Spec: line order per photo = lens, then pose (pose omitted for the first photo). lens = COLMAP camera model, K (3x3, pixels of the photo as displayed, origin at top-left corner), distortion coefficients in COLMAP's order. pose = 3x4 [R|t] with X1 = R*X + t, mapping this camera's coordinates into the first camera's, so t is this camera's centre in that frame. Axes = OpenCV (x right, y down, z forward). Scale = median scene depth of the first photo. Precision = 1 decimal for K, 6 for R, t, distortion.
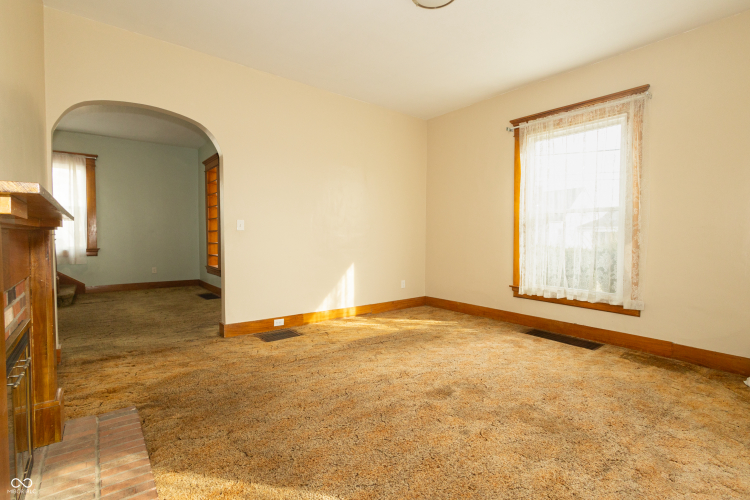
lens RADIAL K [[347.0, 0, 375.7], [0, 347.0, 250.6], [0, 0, 1]] dist [0.011088, 0.000111]
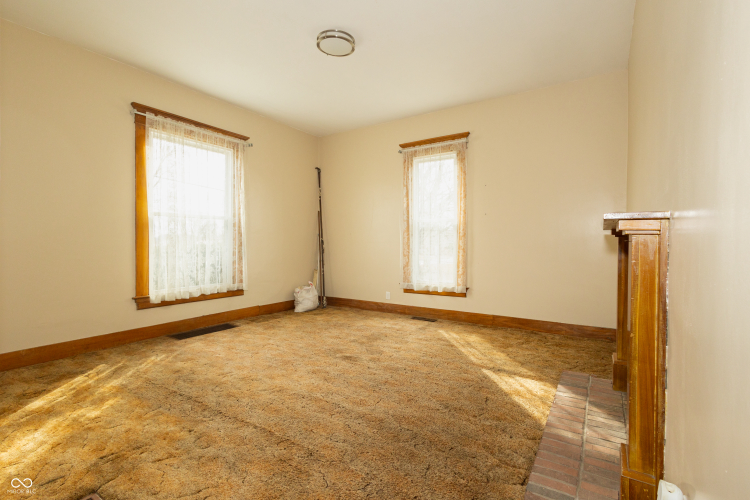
lens RADIAL K [[347.0, 0, 375.8], [0, 347.0, 244.3], [0, 0, 1]] dist [0.011088, 0.000111]
pose [[-0.306621, -0.017515, 0.951671, -0.737970], [0.038353, 0.998791, 0.030739, -0.039376], [-0.951059, 0.045925, -0.305579, 0.873856]]
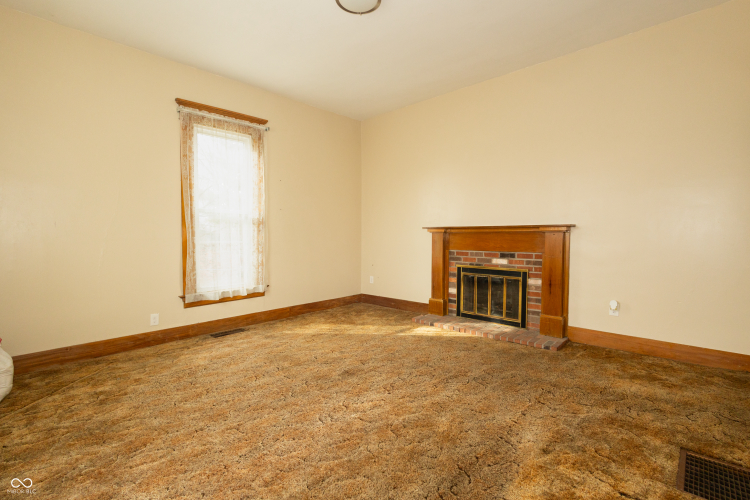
lens RADIAL K [[347.0, 0, 375.4], [0, 347.0, 251.2], [0, 0, 1]] dist [0.011088, 0.000111]
pose [[-0.993281, 0.003435, -0.115674, 0.162317], [-0.007286, 0.995720, 0.092129, -0.061909], [0.115495, 0.092353, -0.989005, 1.424147]]
